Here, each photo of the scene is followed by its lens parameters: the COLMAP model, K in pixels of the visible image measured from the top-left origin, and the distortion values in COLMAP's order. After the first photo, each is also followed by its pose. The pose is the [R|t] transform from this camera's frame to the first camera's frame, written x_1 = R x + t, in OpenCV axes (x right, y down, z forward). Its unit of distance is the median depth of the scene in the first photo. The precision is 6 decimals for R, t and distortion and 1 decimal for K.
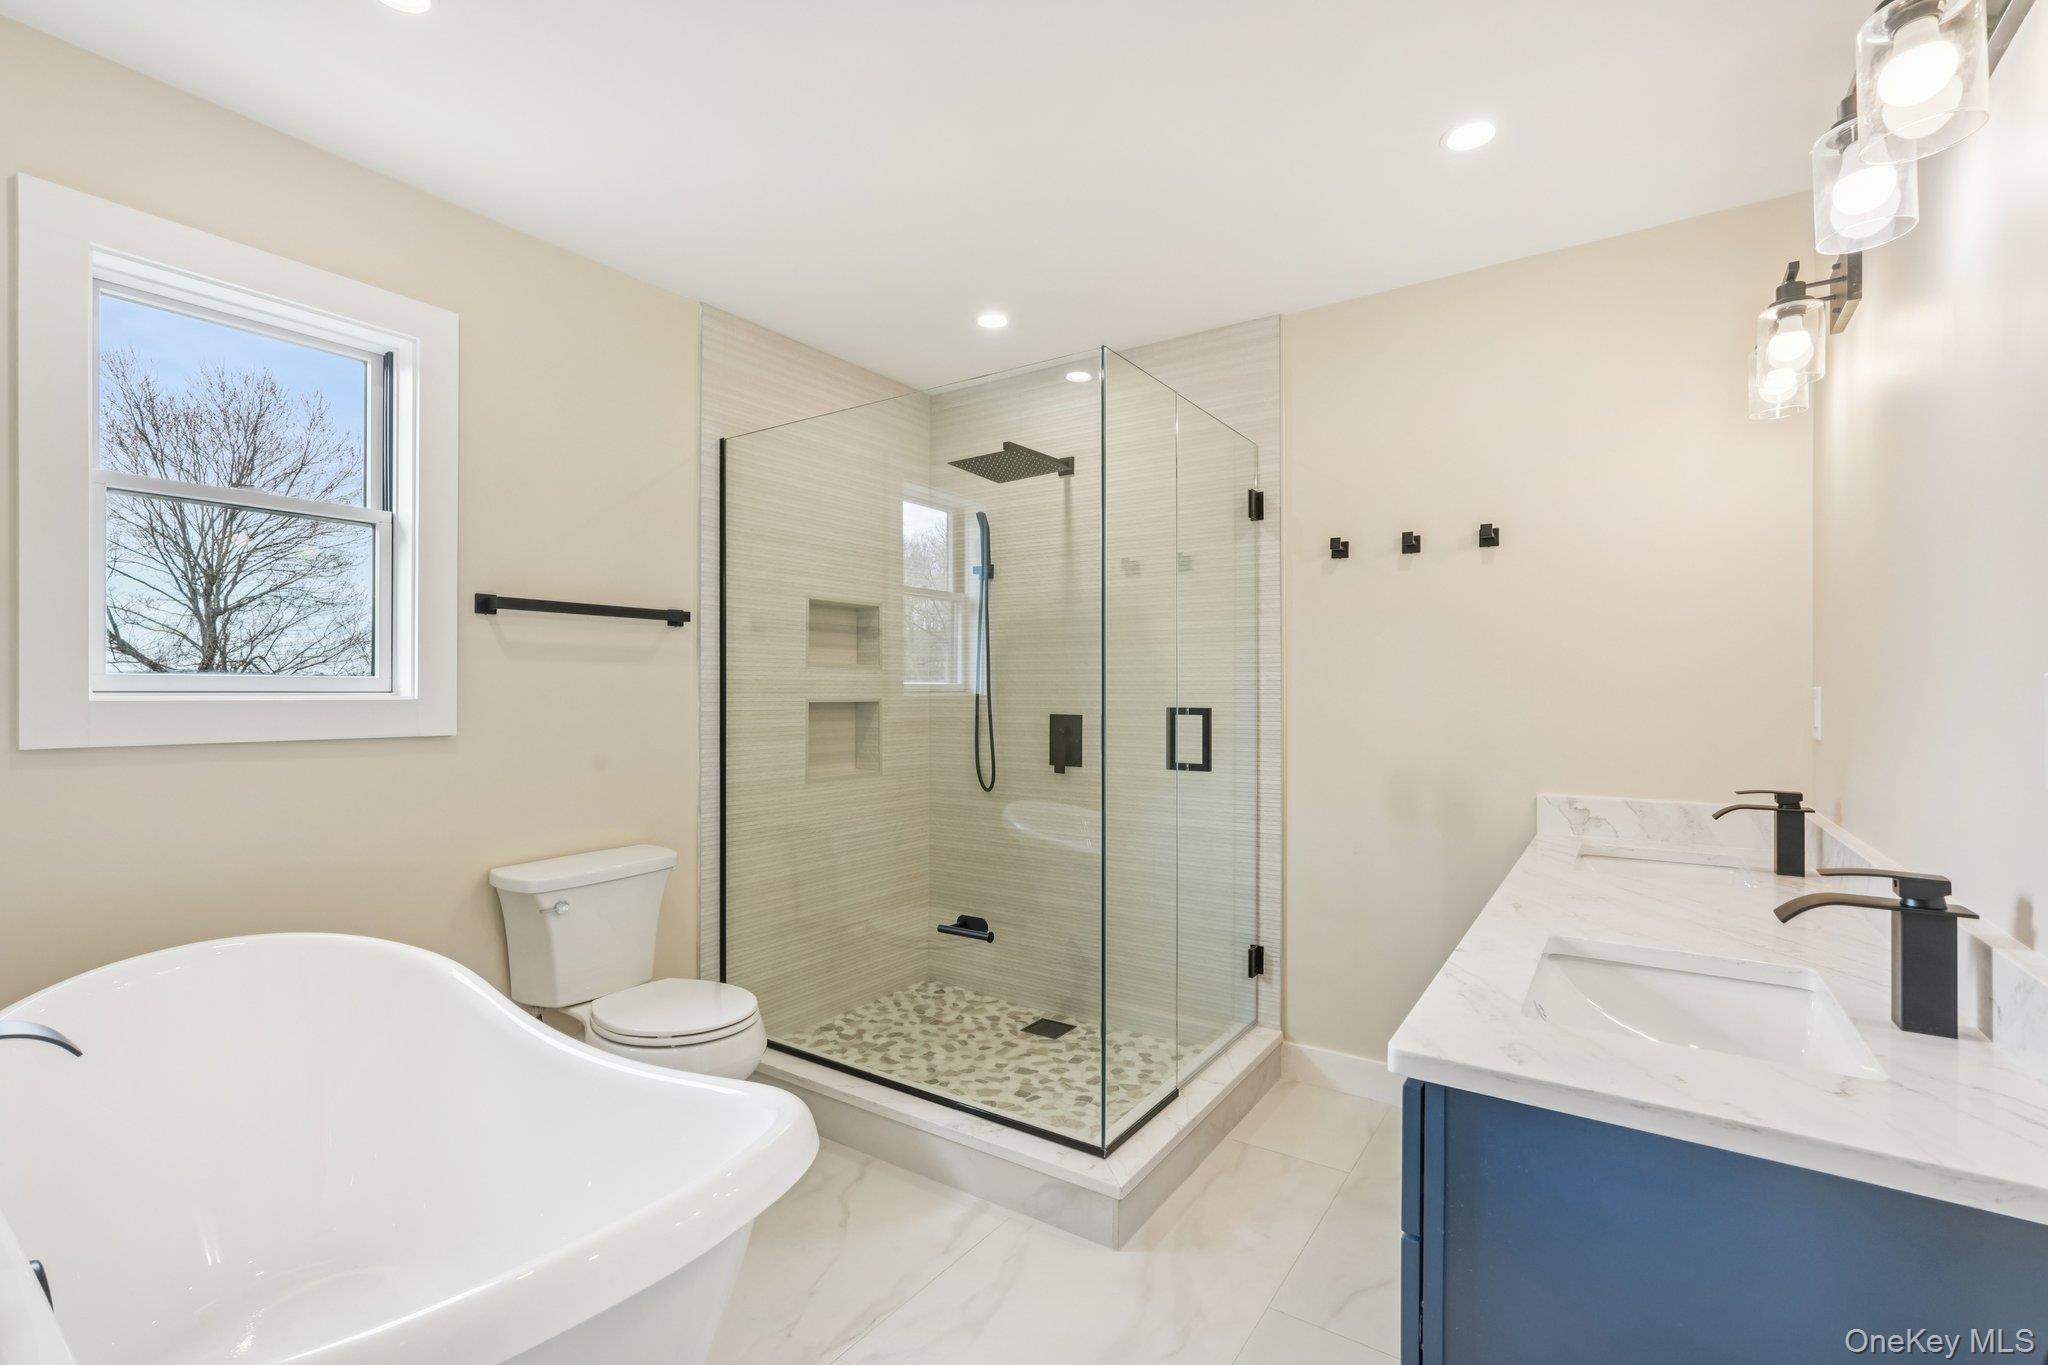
lens RADIAL K [[905.8, 0, 1020.6], [0, 905.8, 694.3], [0, 0, 1]] dist [-0.011074, 0.006802]
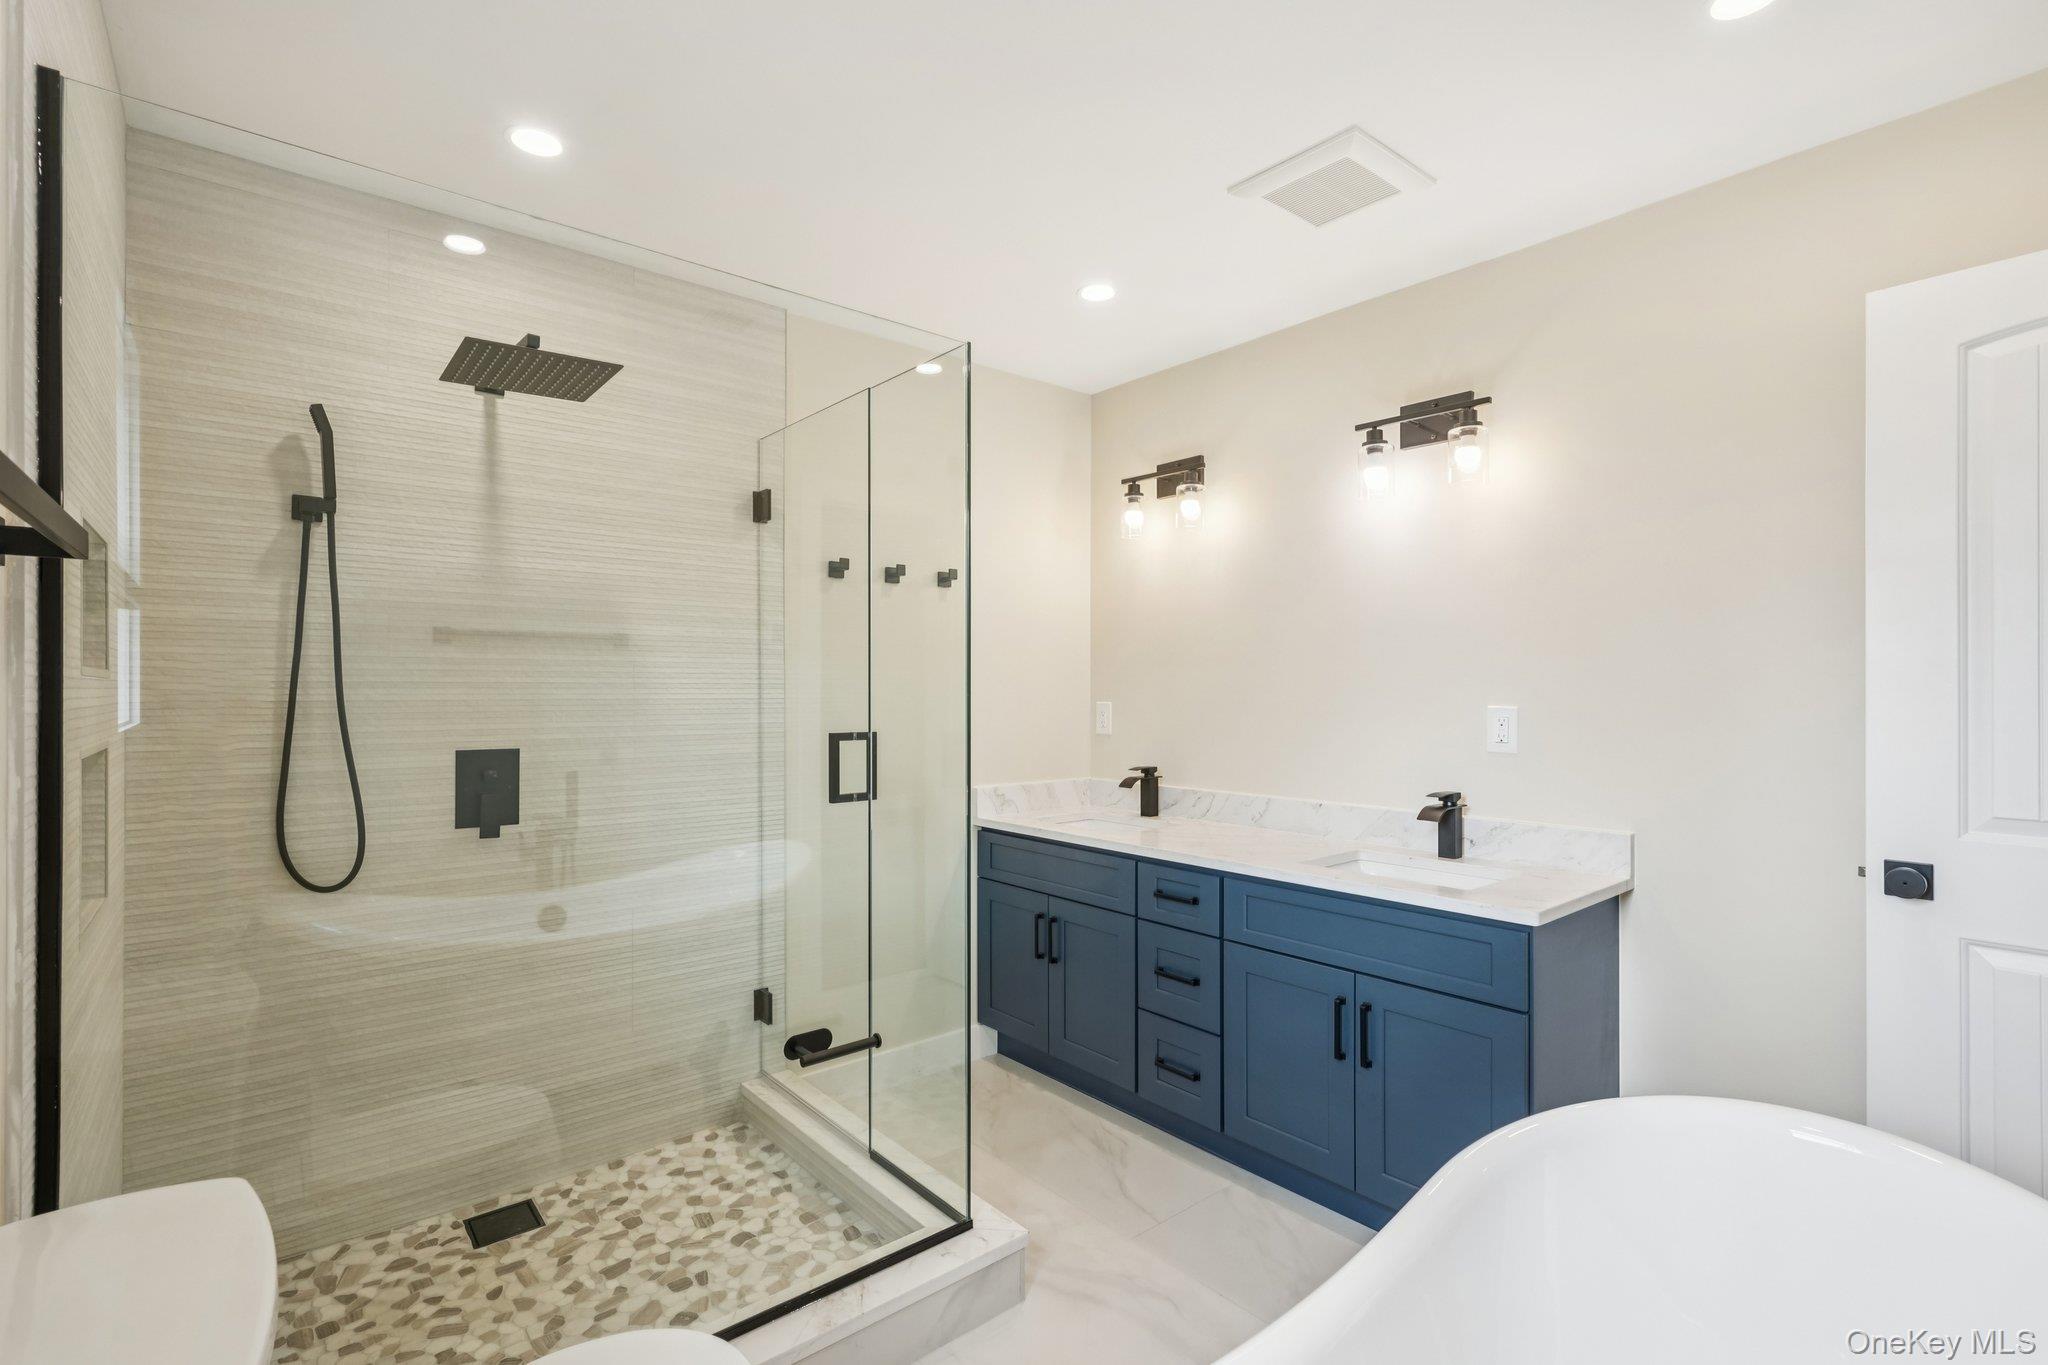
lens RADIAL K [[940.5, 0, 1019.0], [0, 940.5, 680.2], [0, 0, 1]] dist [0.003026, 0.001388]
pose [[0.282181, 0.003734, 0.959354, -0.578382], [0.000143, 0.999992, -0.003934, -0.029628], [-0.959361, 0.001247, 0.282179, 0.482225]]
